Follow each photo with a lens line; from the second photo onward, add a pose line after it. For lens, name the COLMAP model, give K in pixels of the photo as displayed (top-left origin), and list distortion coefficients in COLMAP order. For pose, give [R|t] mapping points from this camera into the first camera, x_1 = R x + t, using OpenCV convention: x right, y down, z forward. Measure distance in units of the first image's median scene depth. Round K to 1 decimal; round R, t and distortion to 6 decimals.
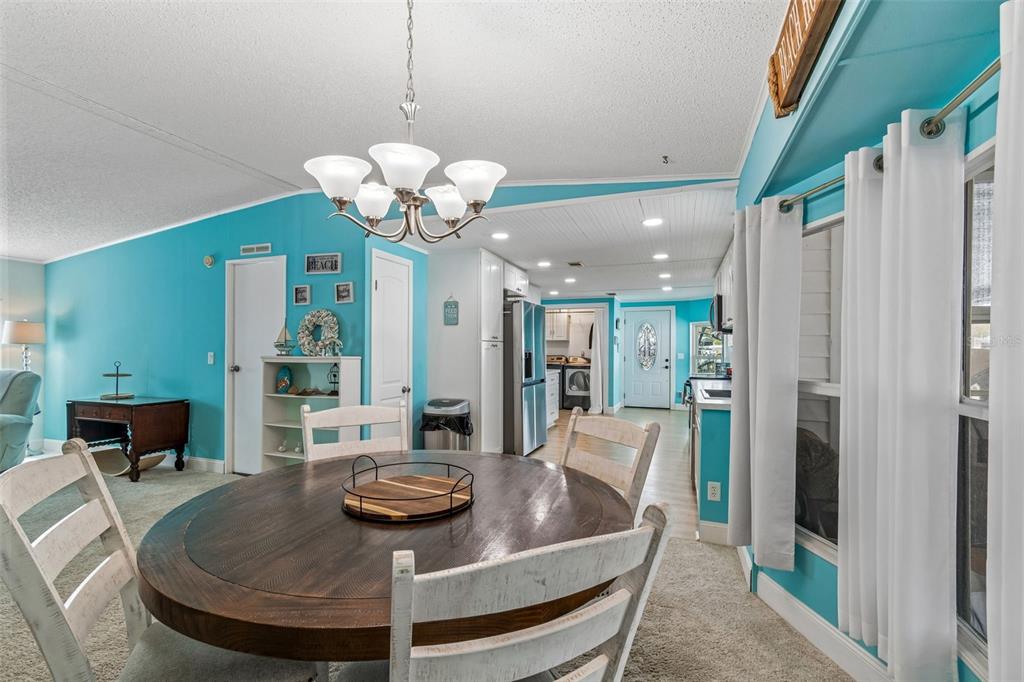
lens RADIAL K [[465.3, 0, 511.5], [0, 465.3, 343.5], [0, 0, 1]] dist [-0.000785, -0.001387]
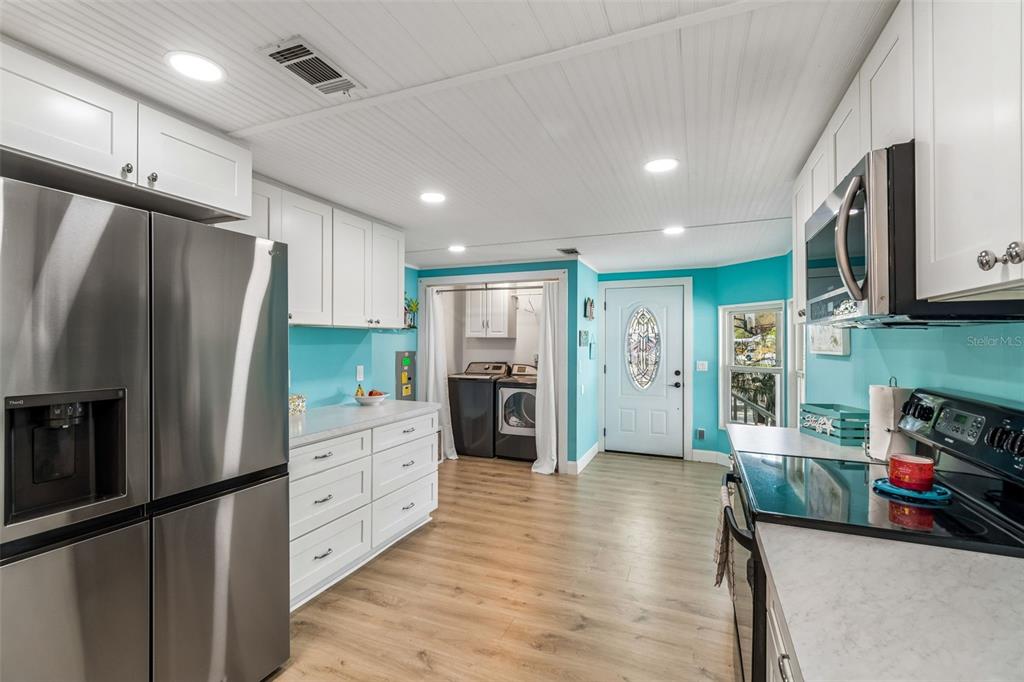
lens RADIAL K [[465.3, 0, 509.6], [0, 465.3, 335.5], [0, 0, 1]] dist [-0.000785, -0.001387]
pose [[0.999250, -0.000054, -0.038716, 0.151985], [-0.000021, 0.999998, -0.001945, -0.008736], [0.038716, 0.001945, 0.999248, 0.426189]]
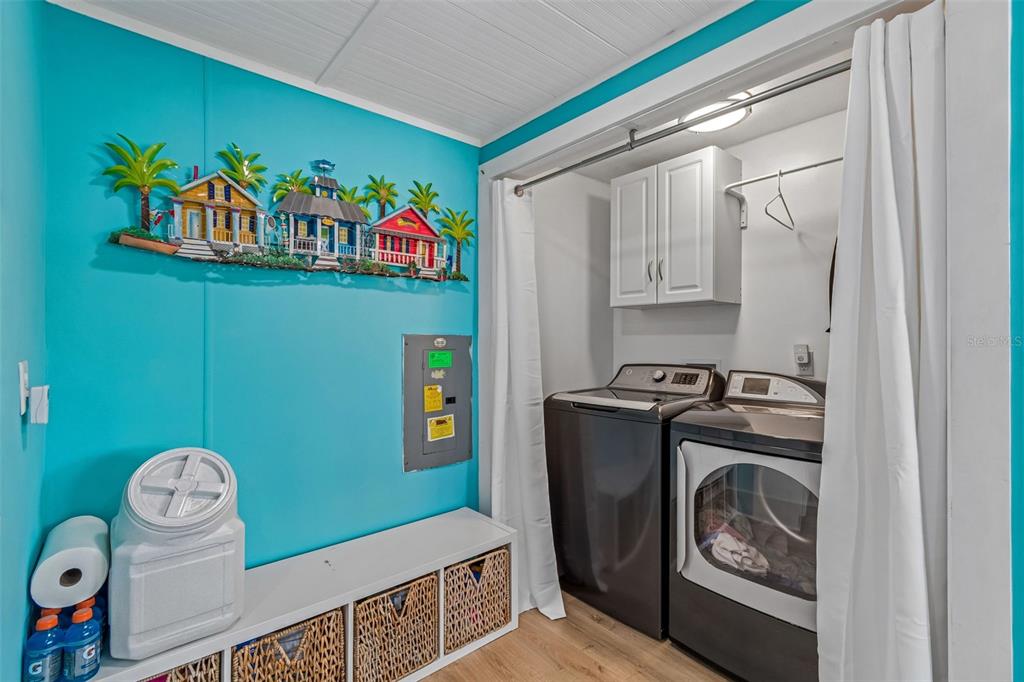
lens RADIAL K [[465.3, 0, 494.1], [0, 465.3, 344.0], [0, 0, 1]] dist [-0.000785, -0.001387]
pose [[0.859910, -0.002544, -0.510439, 0.149766], [0.011136, 0.999843, 0.013777, 0.010881], [0.510324, -0.017532, 0.859804, 0.794618]]
